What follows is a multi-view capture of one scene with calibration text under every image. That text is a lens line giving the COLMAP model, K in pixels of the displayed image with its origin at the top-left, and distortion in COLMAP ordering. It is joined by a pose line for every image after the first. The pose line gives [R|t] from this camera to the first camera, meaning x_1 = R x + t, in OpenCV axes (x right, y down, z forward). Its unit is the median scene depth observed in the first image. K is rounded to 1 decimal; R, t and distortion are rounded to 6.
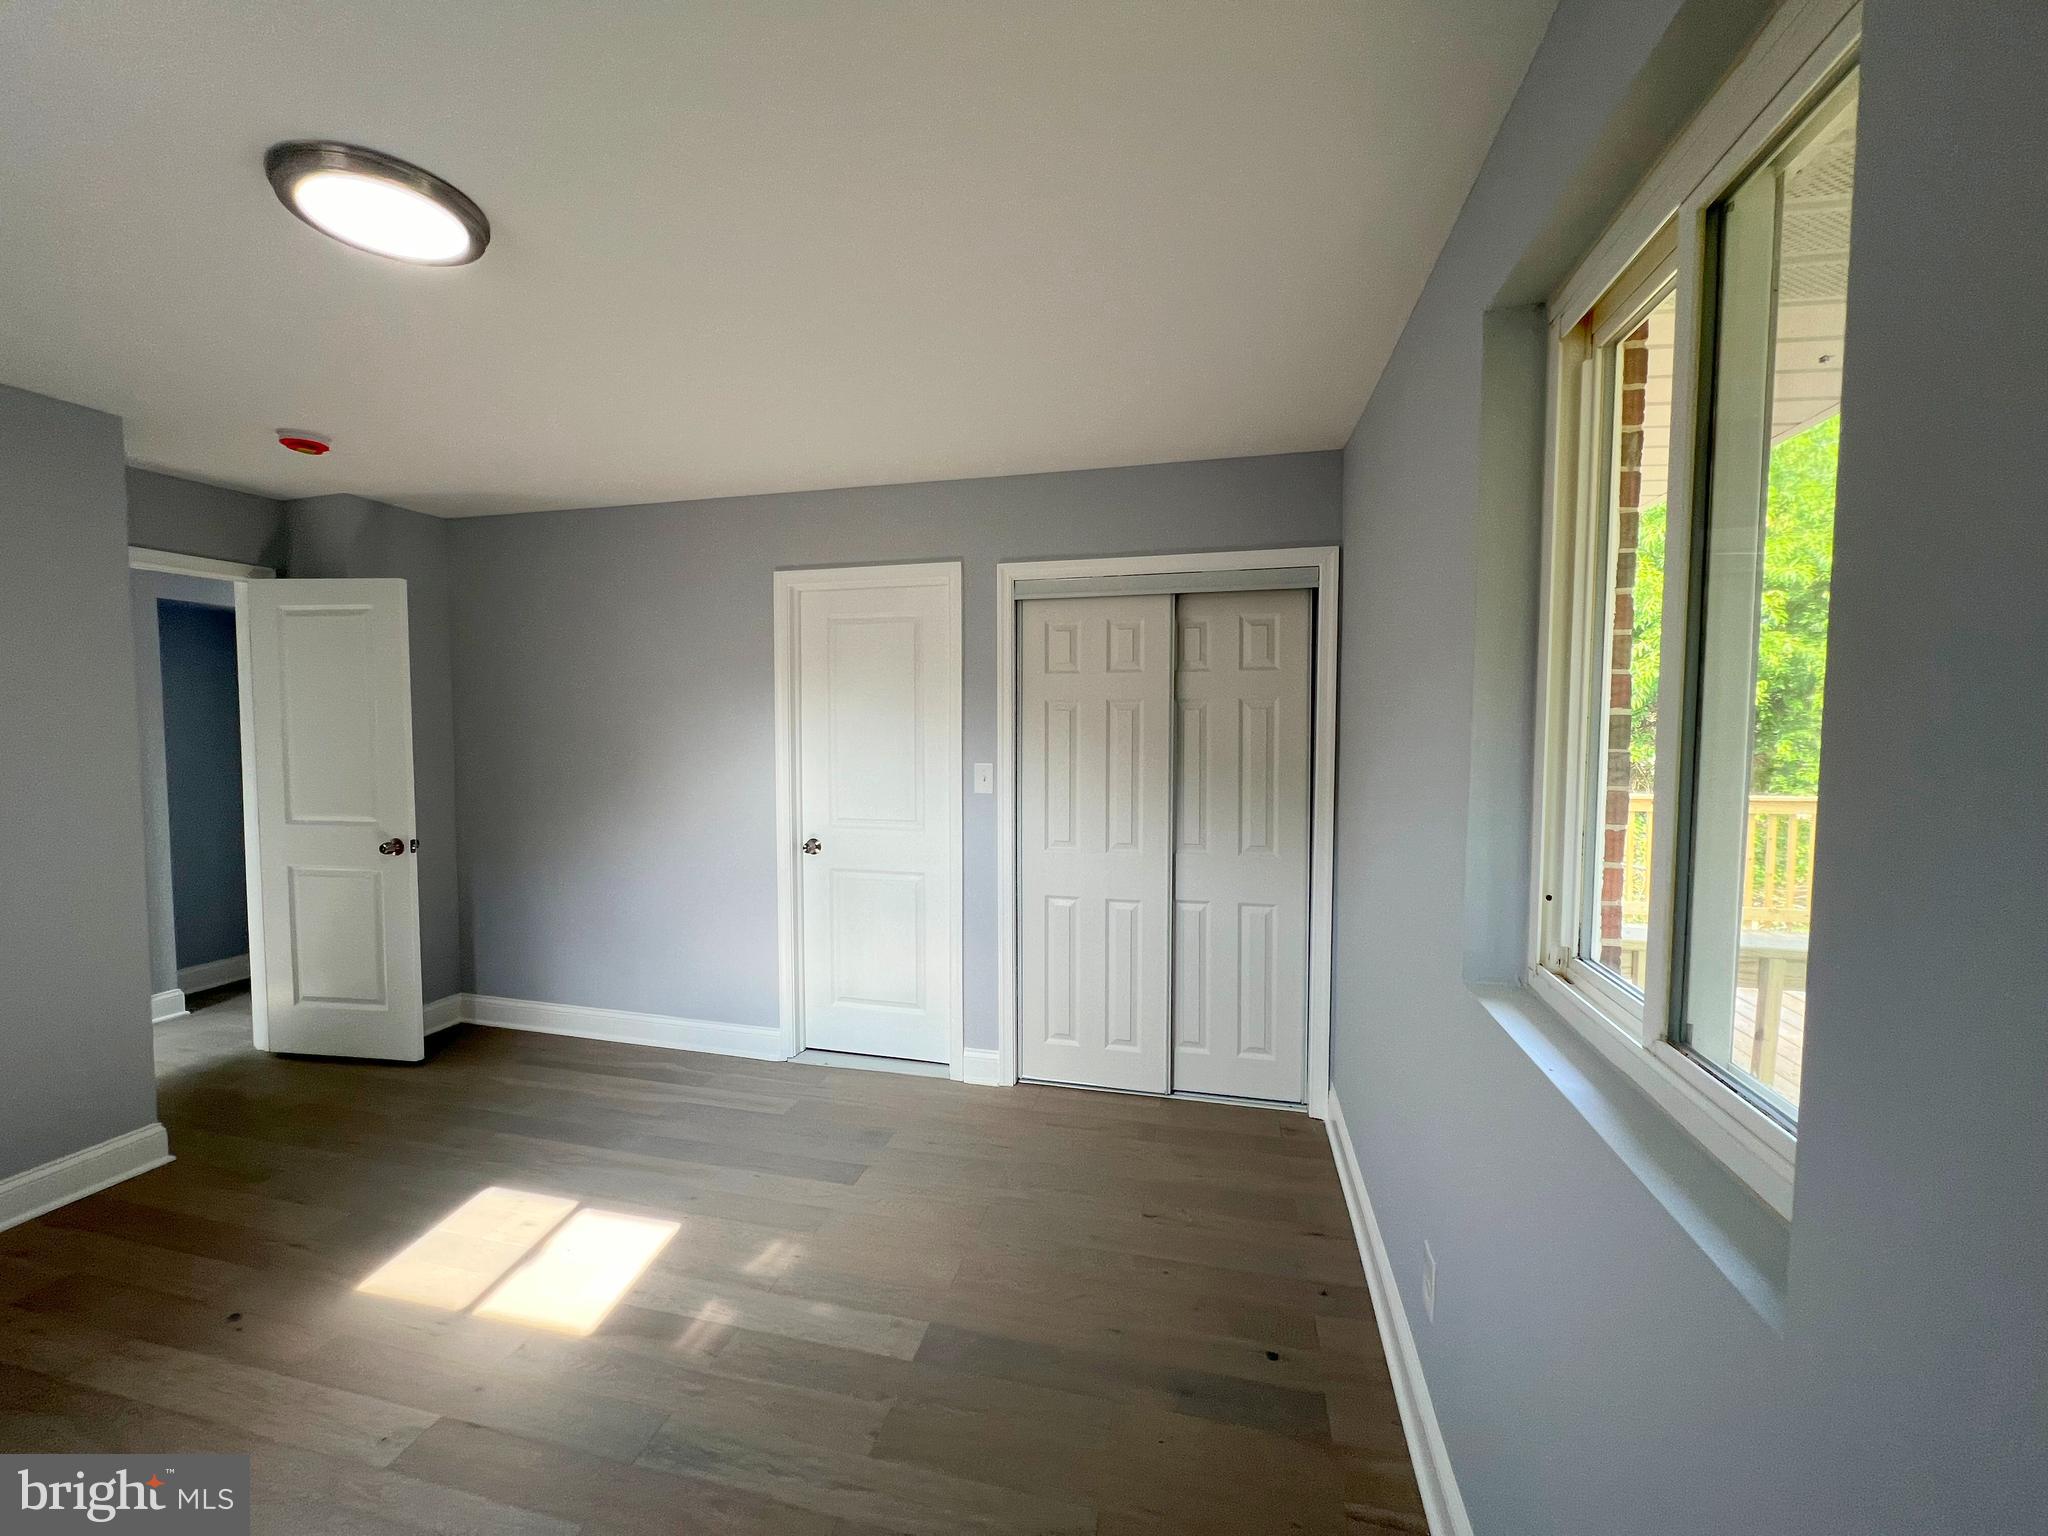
lens RADIAL K [[816.4, 0, 1016.4], [0, 816.4, 765.0], [0, 0, 1]] dist [-0.001245, 0.000207]
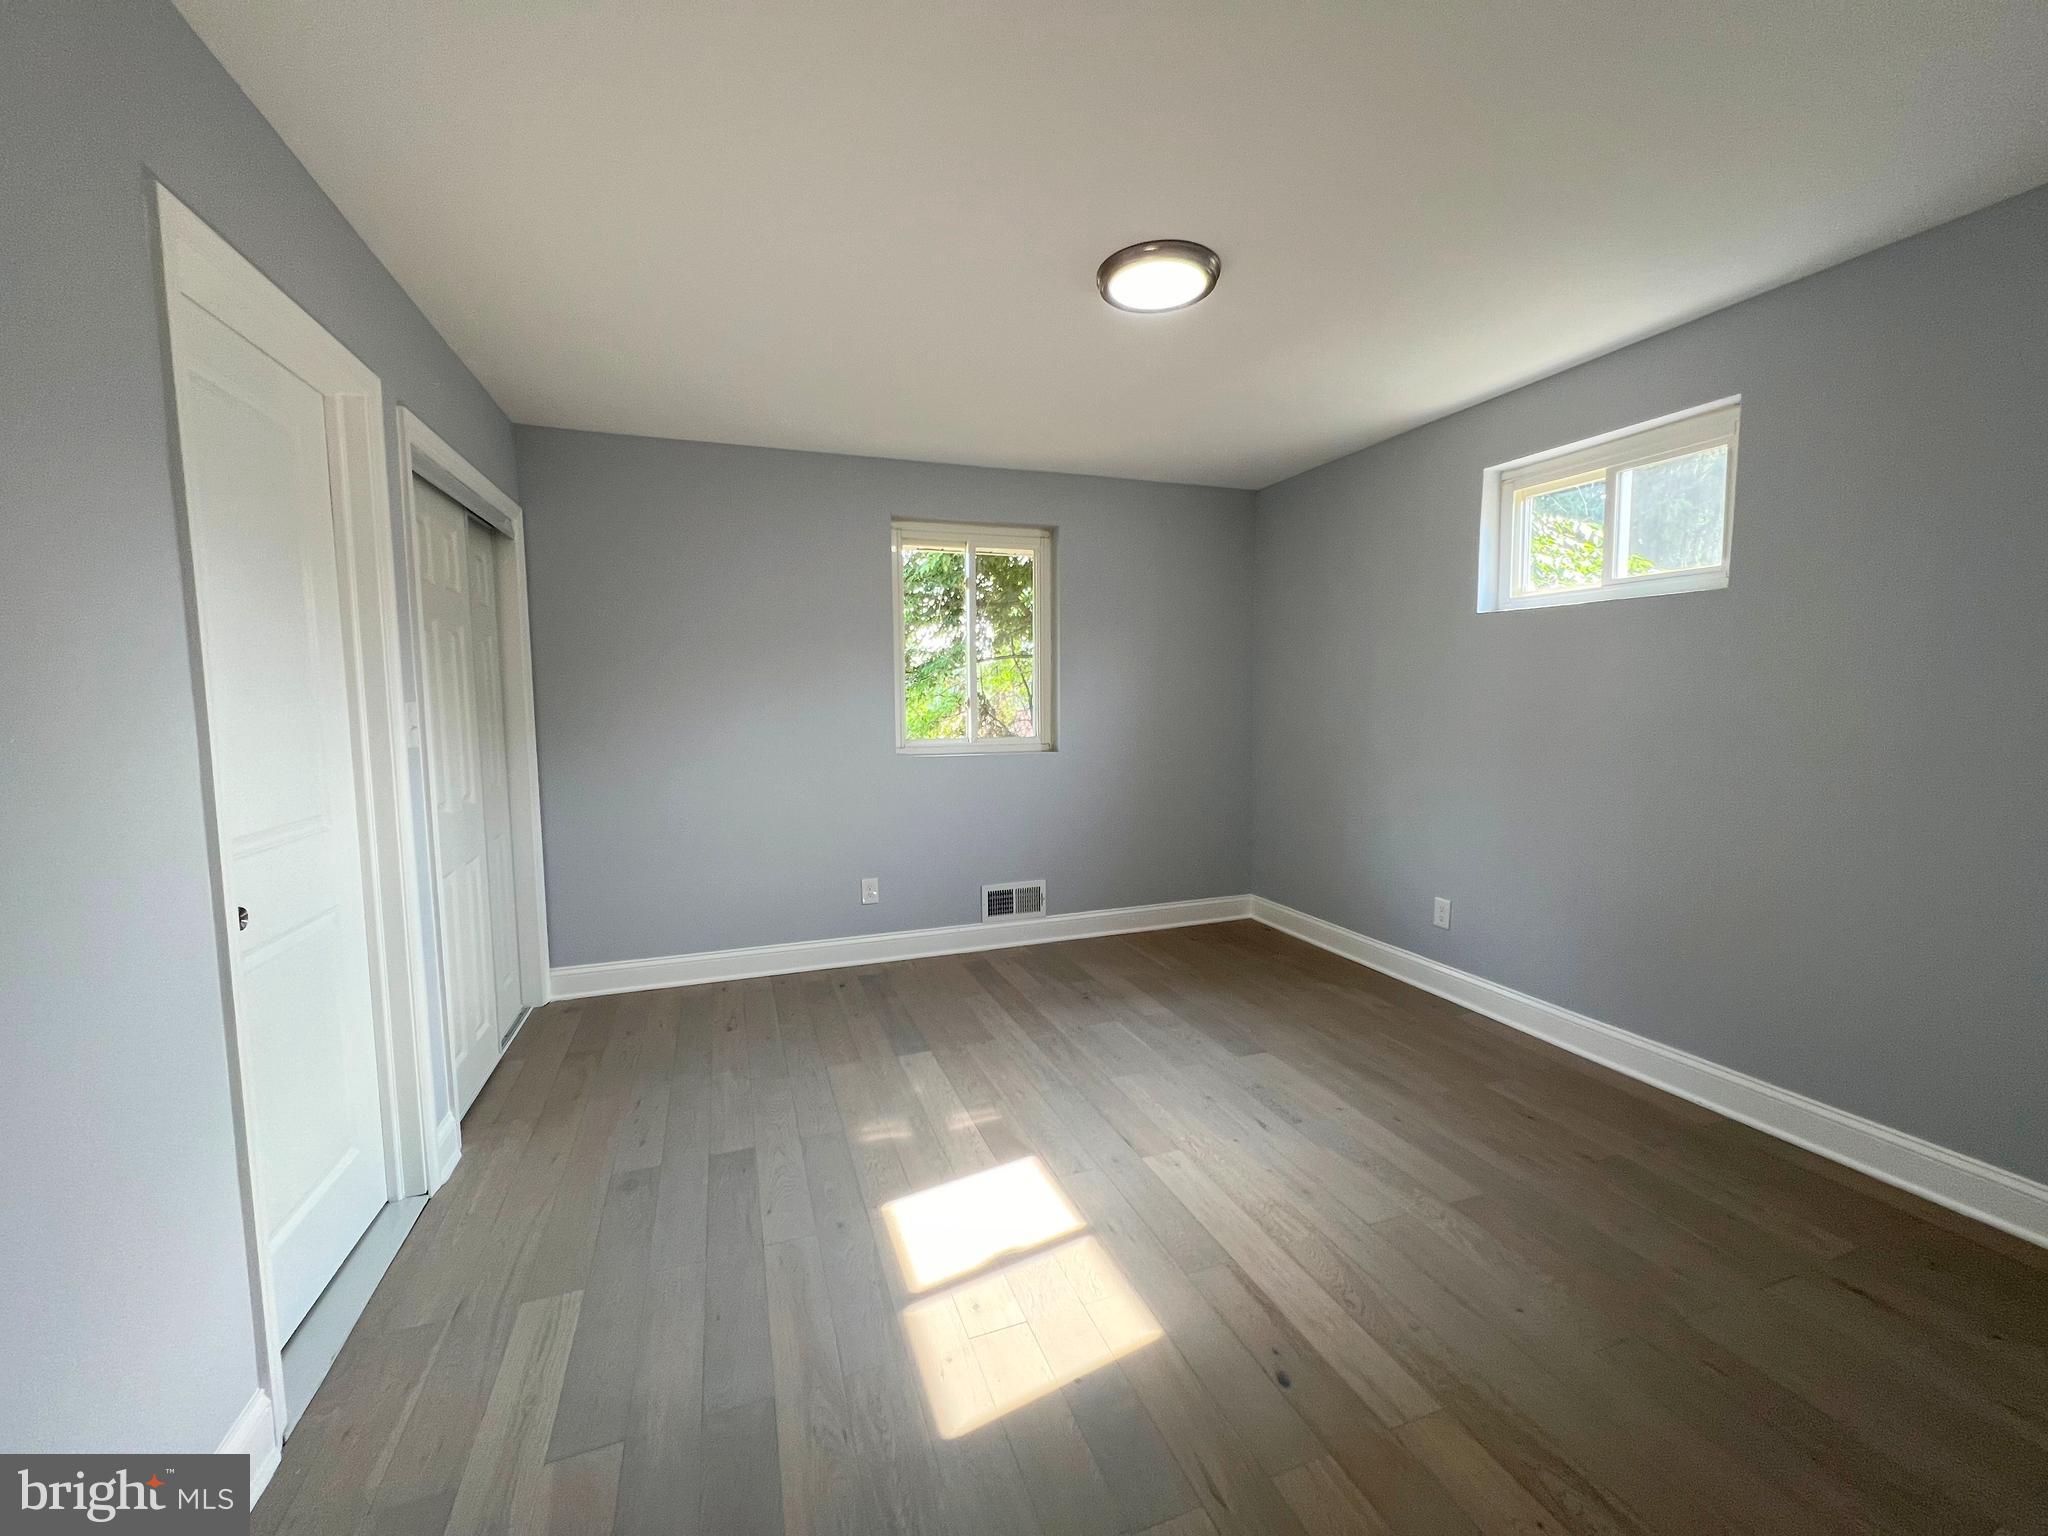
lens RADIAL K [[816.4, 0, 1016.4], [0, 816.4, 765.0], [0, 0, 1]] dist [-0.001245, 0.000207]
pose [[-0.543359, -0.077382, 0.835927, -1.287773], [0.051191, 0.990836, 0.124997, -0.017893], [-0.837938, 0.110710, -0.534418, 1.400040]]
